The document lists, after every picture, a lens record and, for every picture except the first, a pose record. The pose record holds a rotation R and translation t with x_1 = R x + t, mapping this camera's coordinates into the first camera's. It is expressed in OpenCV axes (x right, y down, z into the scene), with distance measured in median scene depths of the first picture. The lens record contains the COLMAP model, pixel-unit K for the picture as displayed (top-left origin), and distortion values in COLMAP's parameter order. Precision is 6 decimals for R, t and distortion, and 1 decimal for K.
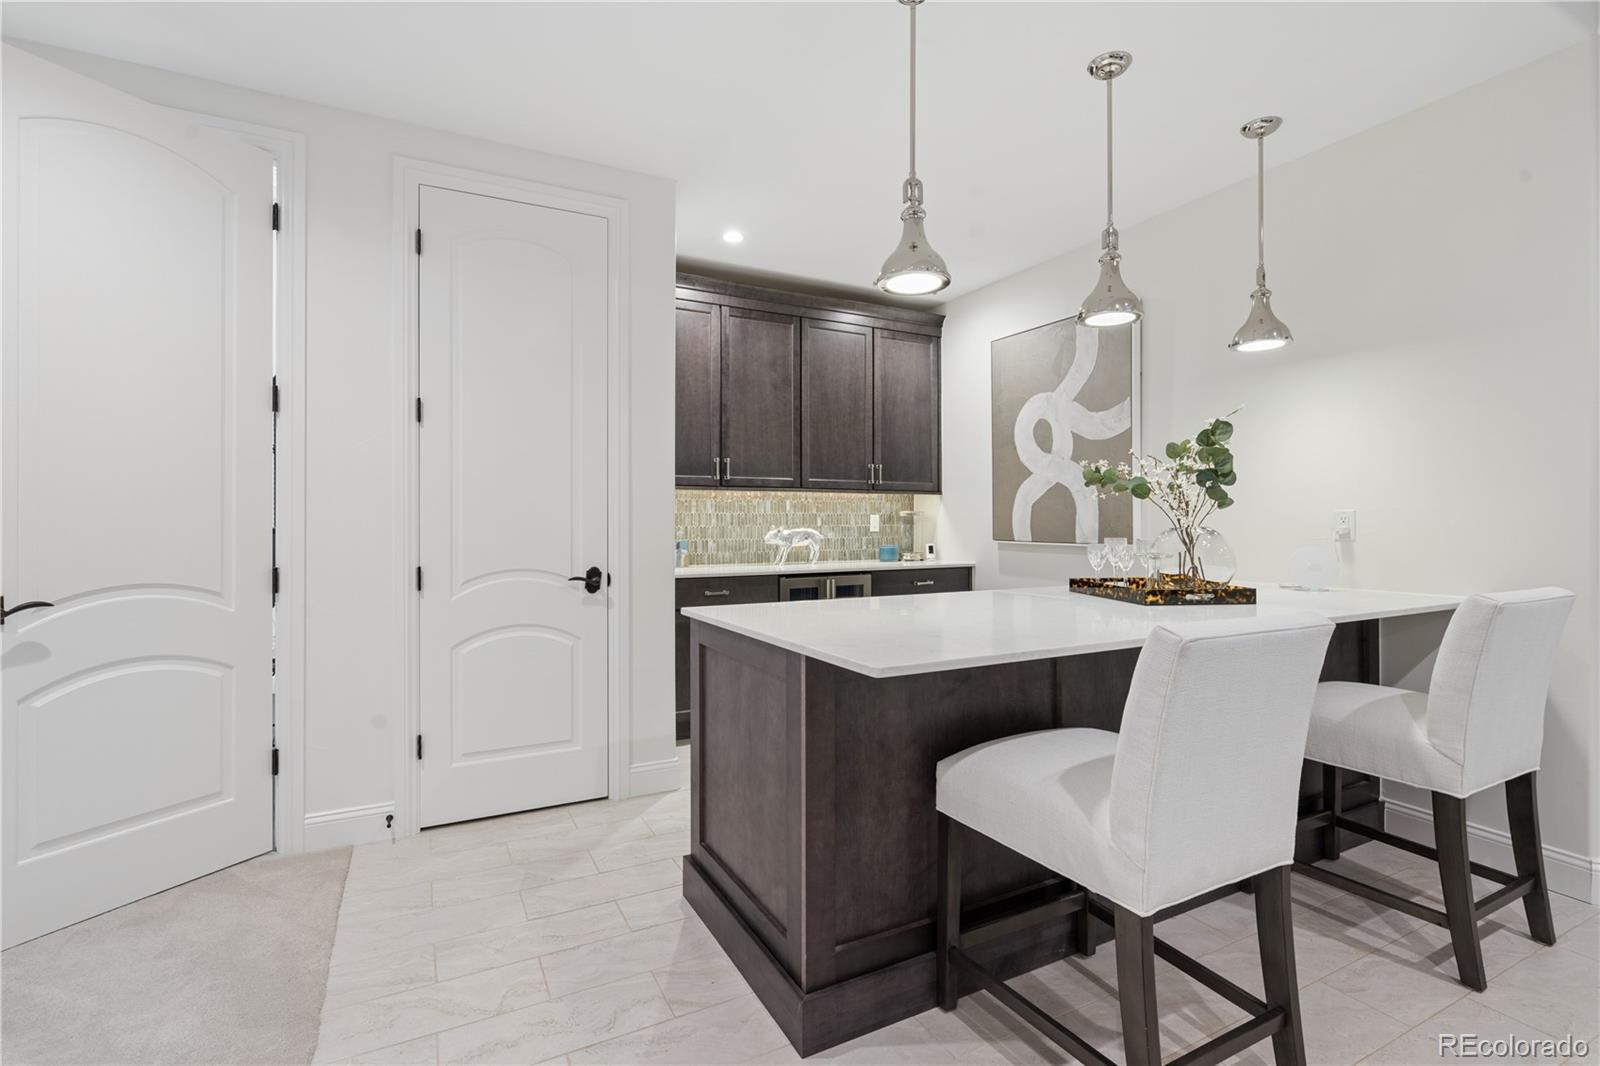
lens RADIAL K [[737.9, 0, 787.4], [0, 737.9, 527.8], [0, 0, 1]] dist [0.000672, 0.000437]
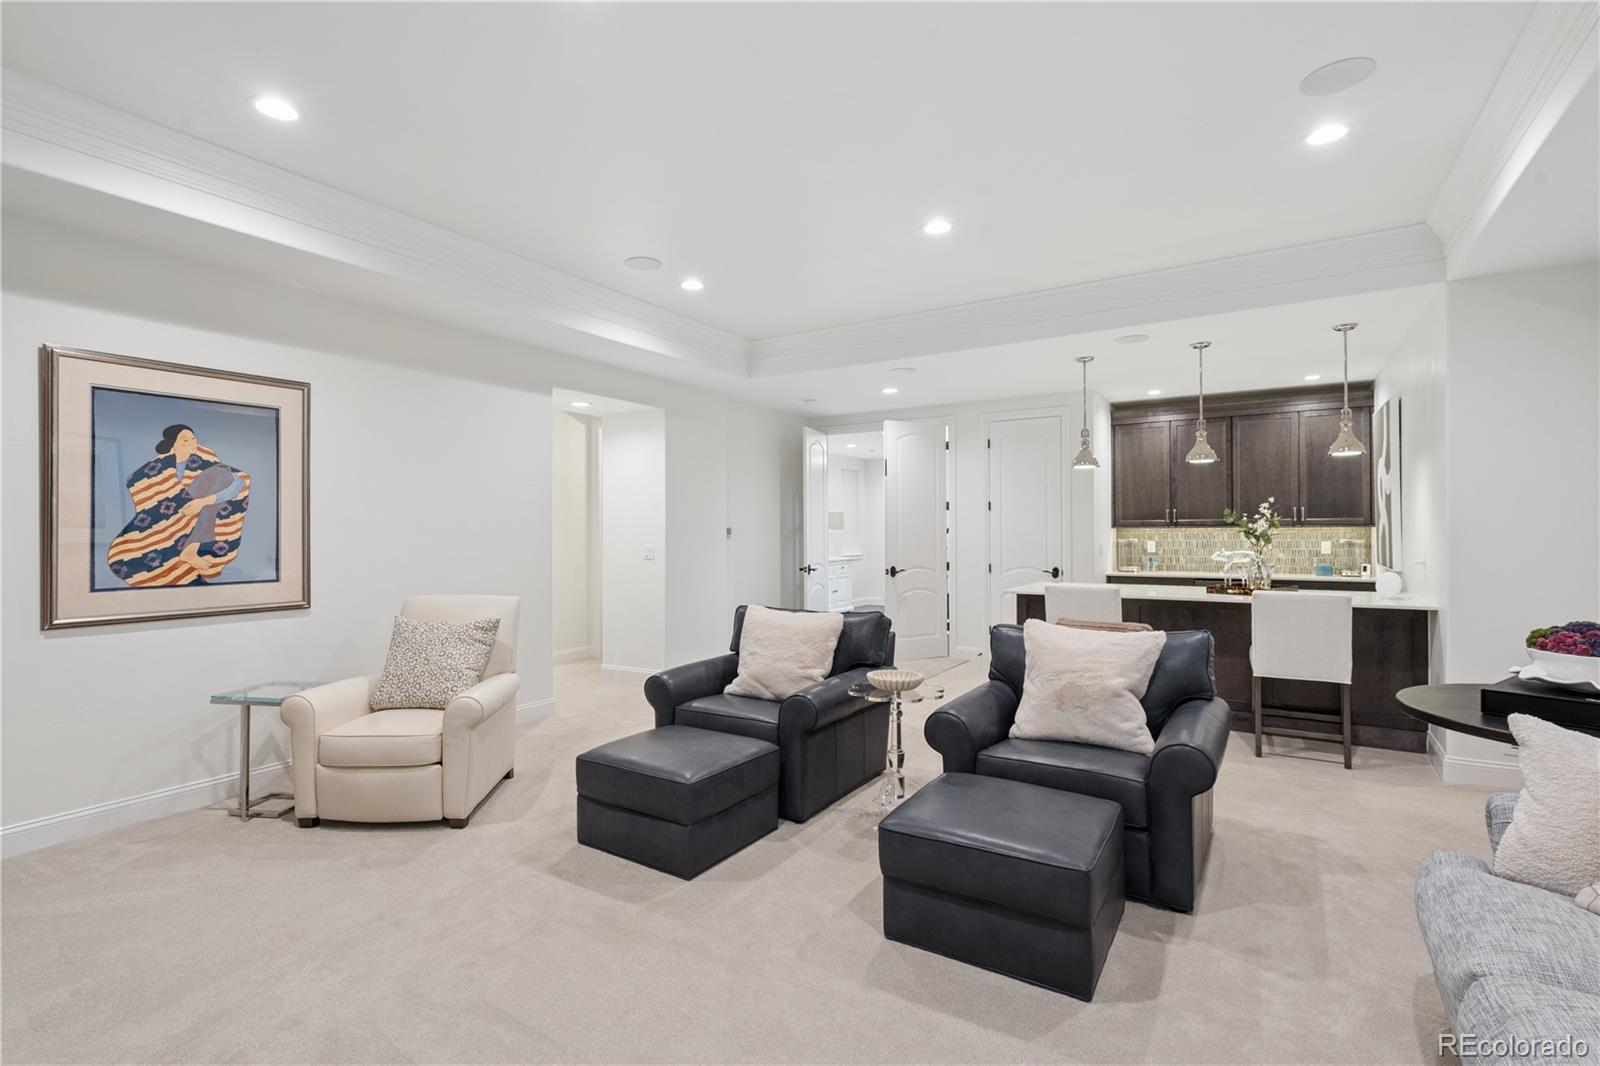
lens RADIAL K [[737.9, 0, 798.2], [0, 737.9, 529.5], [0, 0, 1]] dist [0.000672, 0.000437]
pose [[0.499164, -0.002615, -0.866504, 0.905820], [-0.002592, 0.999986, -0.004511, -0.034940], [0.866504, 0.004498, 0.499150, -0.578354]]
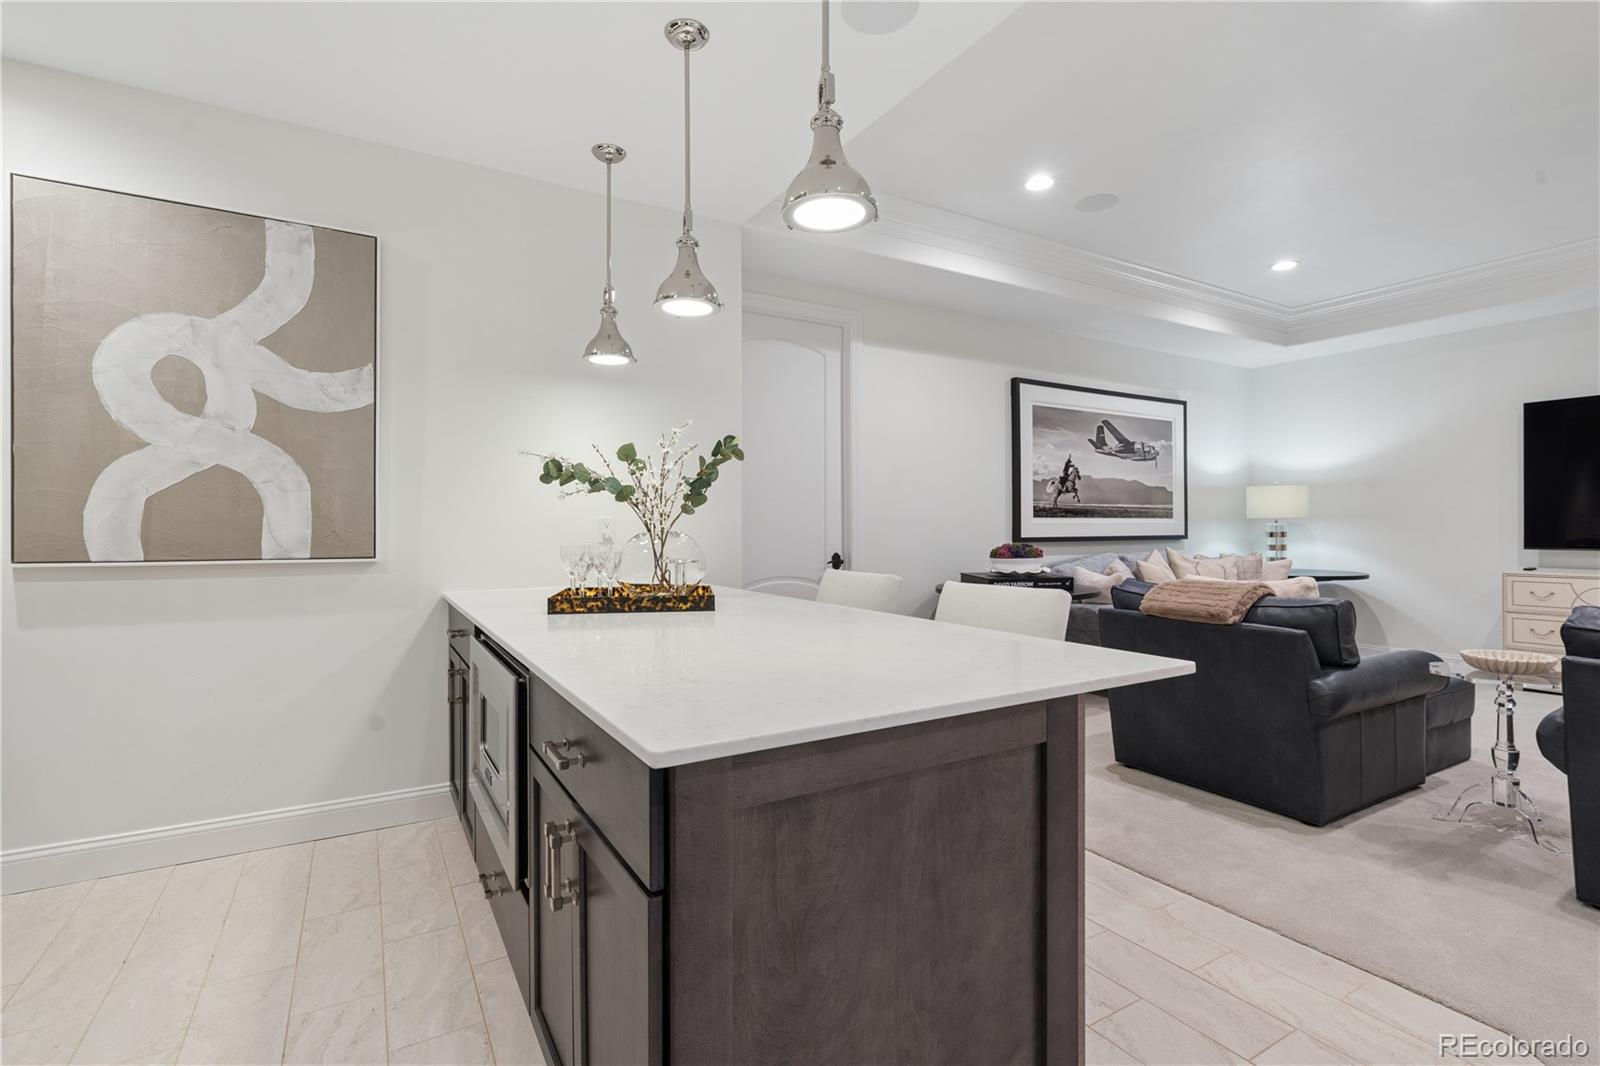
lens RADIAL K [[737.9, 0, 797.8], [0, 737.9, 523.9], [0, 0, 1]] dist [0.000672, 0.000437]
pose [[-0.064967, 0.007161, 0.997862, -0.259739], [0.013559, 0.999888, -0.006293, -0.000399], [-0.997795, 0.013121, -0.065057, 0.484705]]
